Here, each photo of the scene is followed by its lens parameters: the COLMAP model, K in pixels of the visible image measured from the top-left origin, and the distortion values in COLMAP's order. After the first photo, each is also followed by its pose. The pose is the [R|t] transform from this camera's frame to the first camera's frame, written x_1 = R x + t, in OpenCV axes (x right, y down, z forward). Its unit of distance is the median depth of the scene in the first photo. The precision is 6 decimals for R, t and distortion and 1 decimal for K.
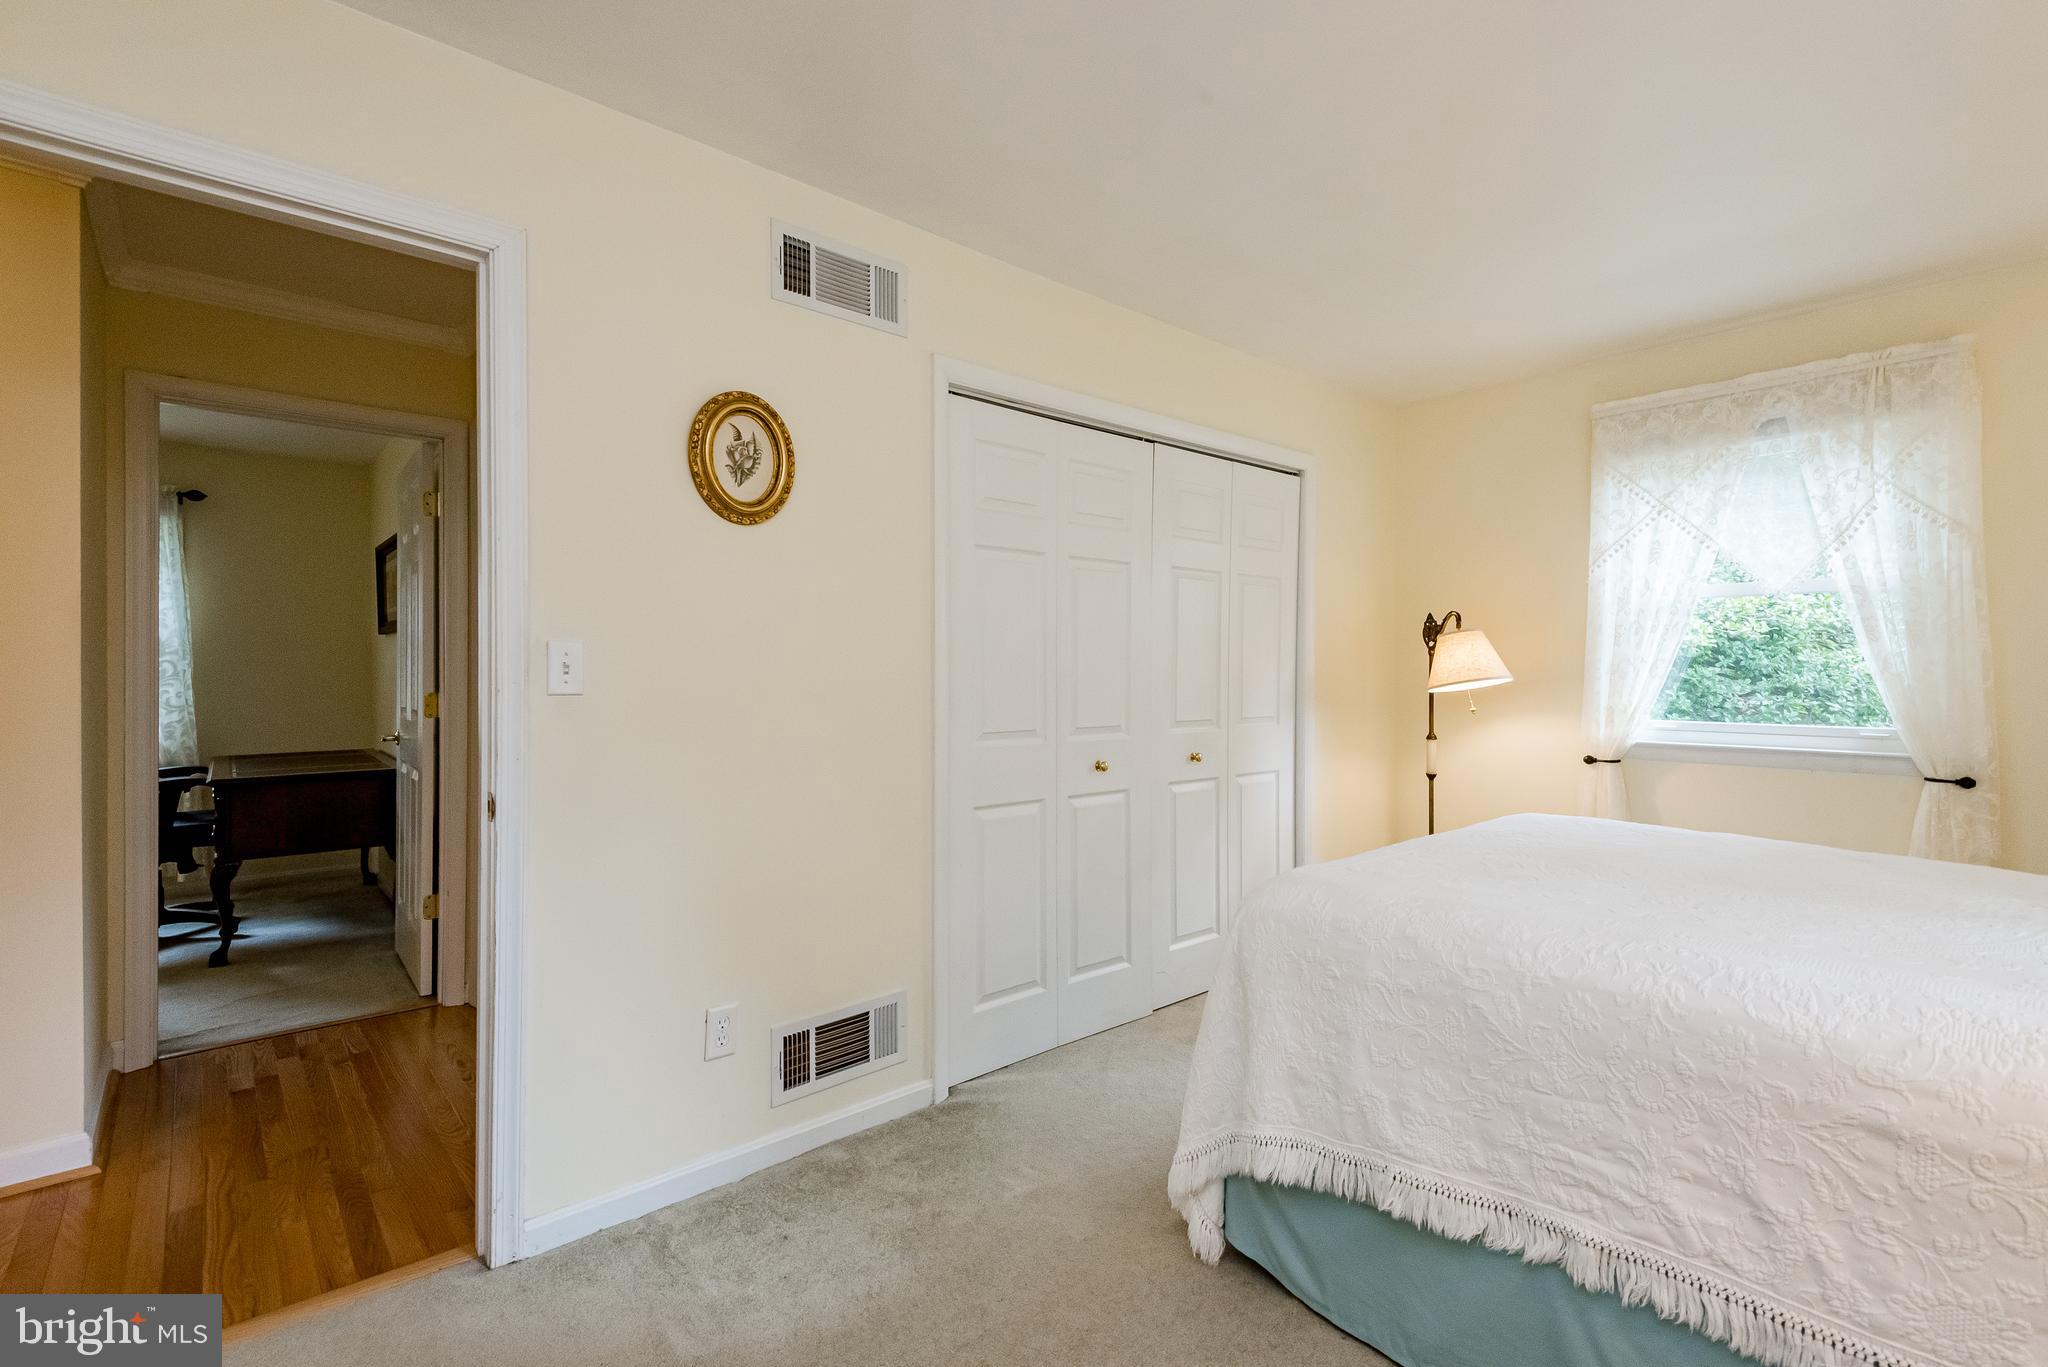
lens RADIAL K [[923.4, 0, 1005.5], [0, 923.4, 676.3], [0, 0, 1]] dist [0.031259, -0.013660]
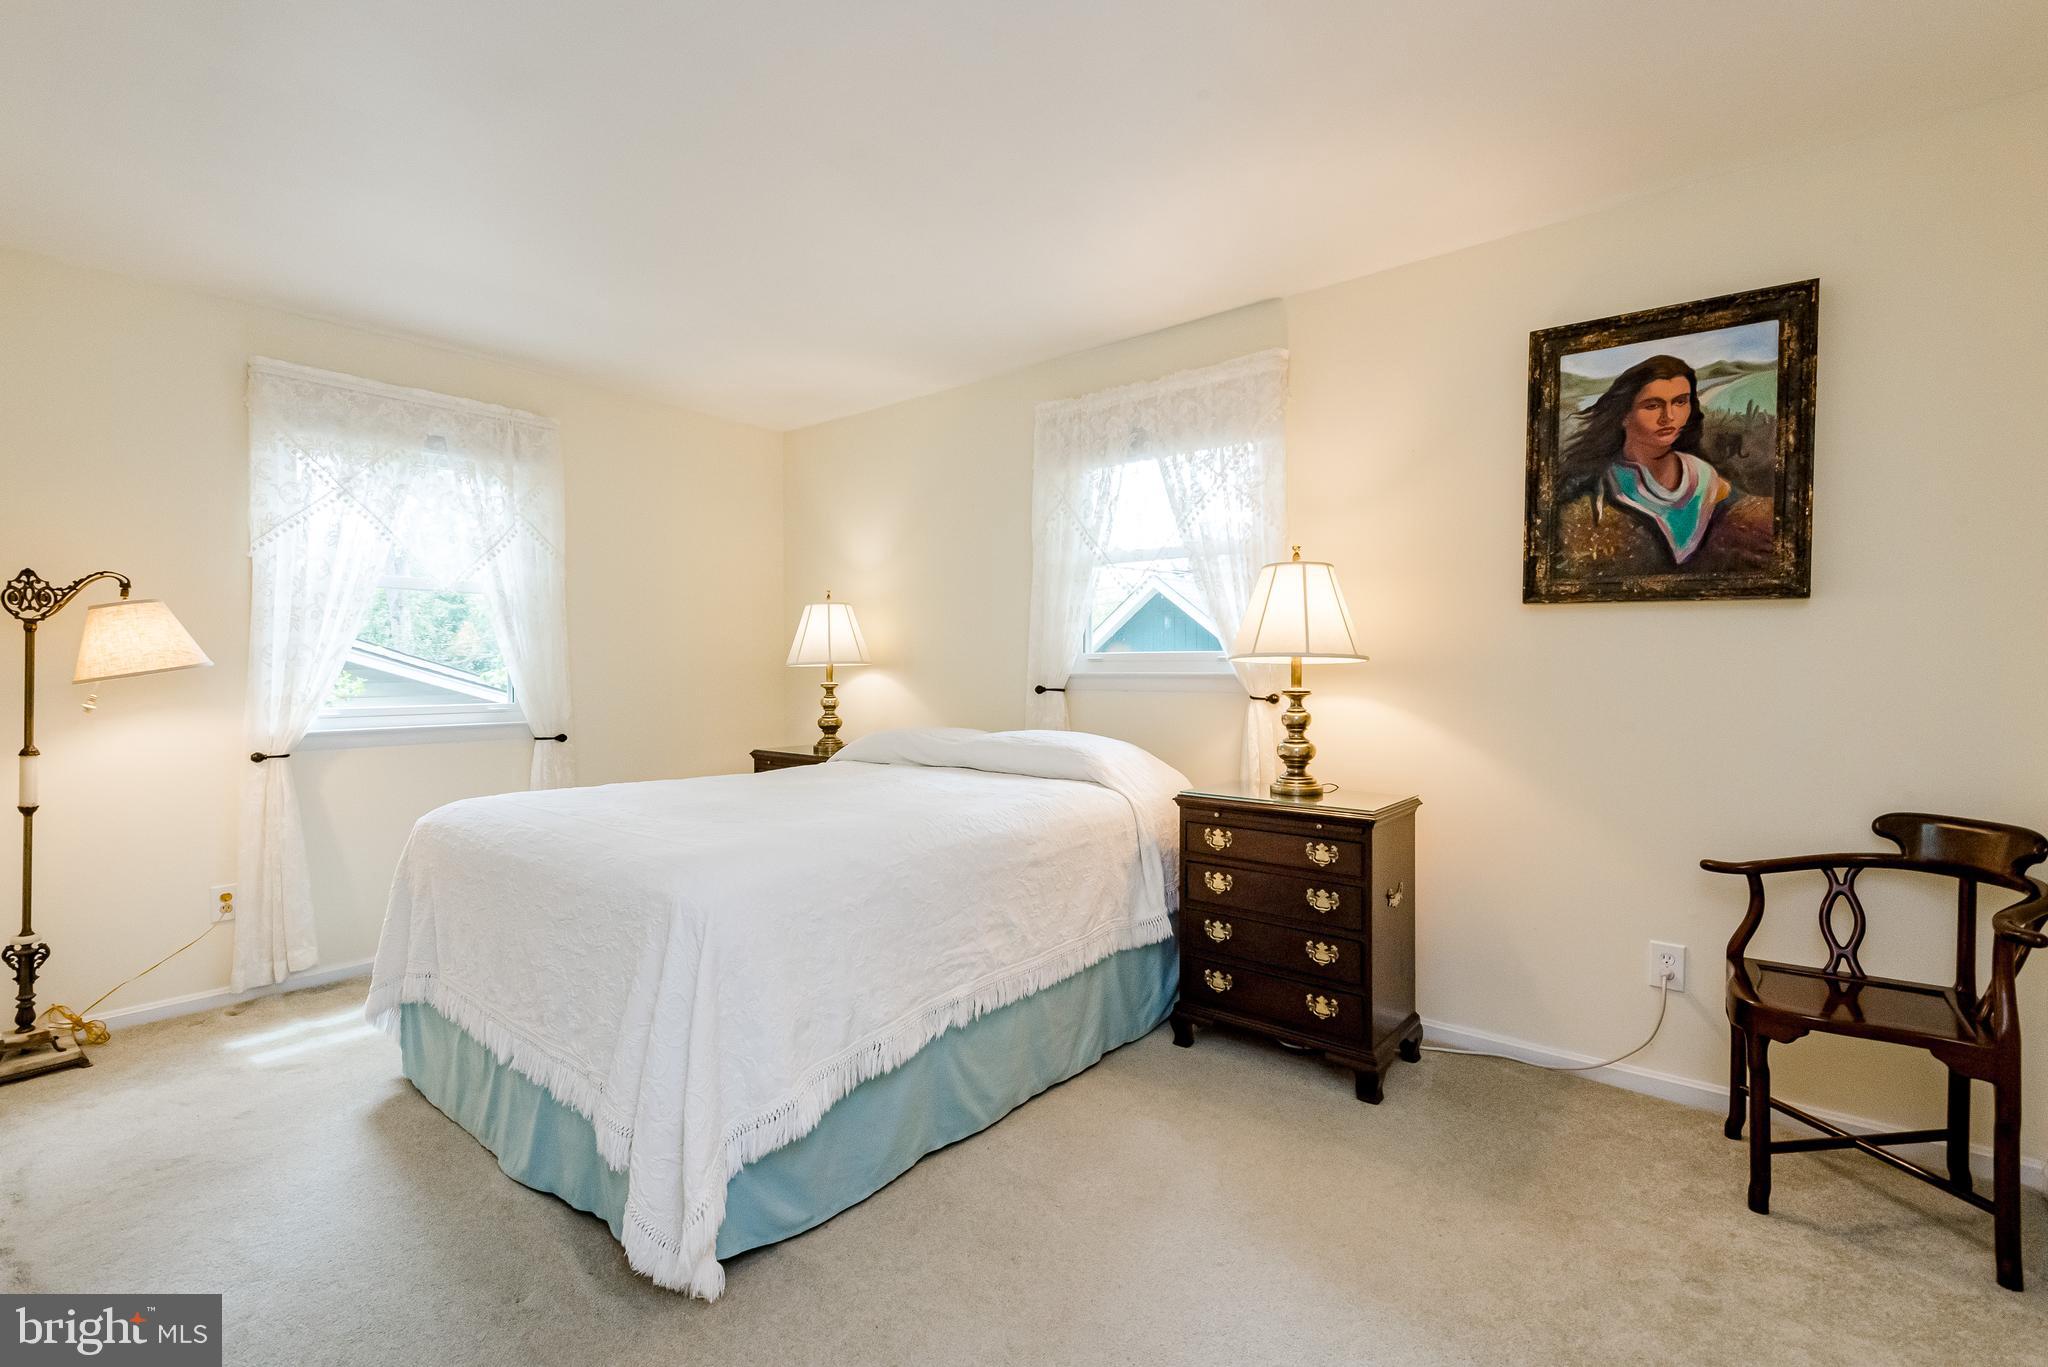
lens RADIAL K [[923.4, 0, 1021.8], [0, 923.4, 677.3], [0, 0, 1]] dist [0.031259, -0.013660]
pose [[-0.169893, -0.008827, 0.985423, -0.407195], [0.008172, 0.999913, 0.010365, 0.011499], [-0.985429, 0.009814, -0.169806, 0.484430]]
